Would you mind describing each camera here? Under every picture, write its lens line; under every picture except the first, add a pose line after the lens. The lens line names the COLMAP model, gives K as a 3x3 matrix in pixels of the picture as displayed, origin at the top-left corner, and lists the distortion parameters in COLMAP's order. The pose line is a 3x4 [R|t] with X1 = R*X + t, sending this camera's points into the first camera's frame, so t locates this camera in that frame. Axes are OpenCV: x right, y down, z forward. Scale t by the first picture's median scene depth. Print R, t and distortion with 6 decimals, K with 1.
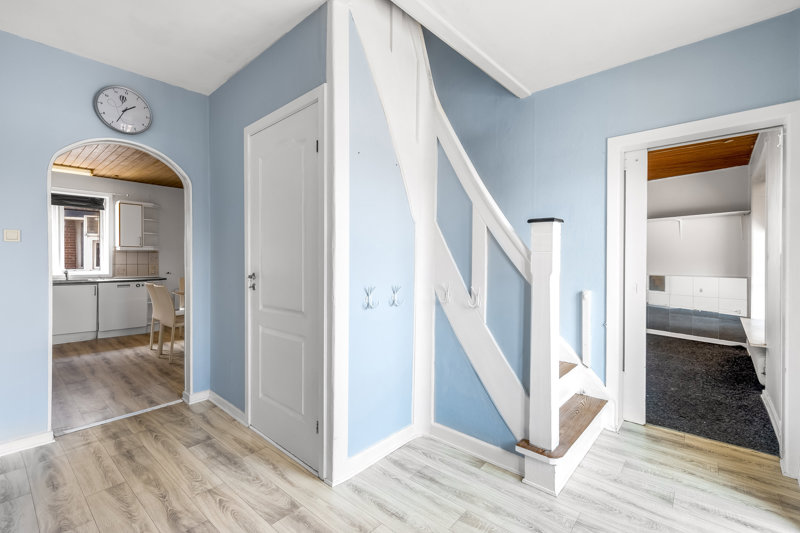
lens RADIAL K [[358.6, 0, 400.4], [0, 358.6, 259.4], [0, 0, 1]] dist [0.014485, 0.000177]
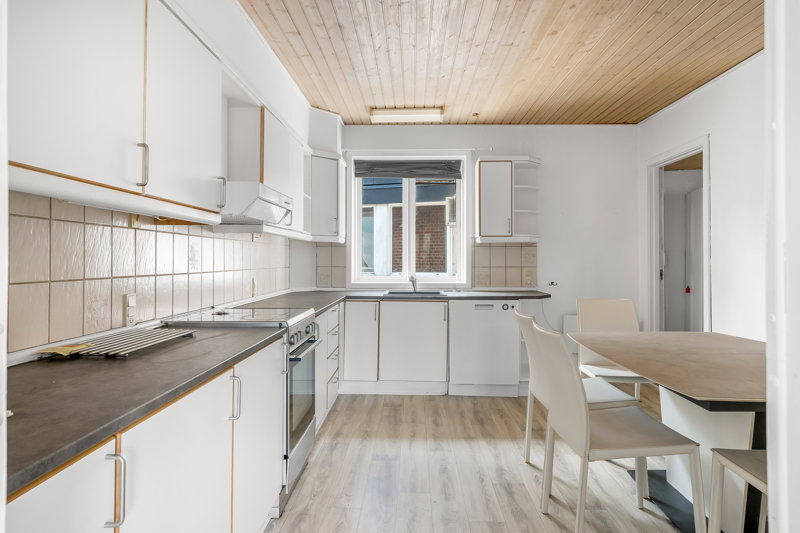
lens RADIAL K [[457.0, 0, 402.0], [0, 457.0, 259.2], [0, 0, 1]] dist [0.006277, -0.000707]
pose [[0.641614, -0.008193, -0.766984, -0.285723], [0.002900, 0.999962, -0.008256, 0.006512], [0.767022, 0.003073, 0.641613, 0.421170]]
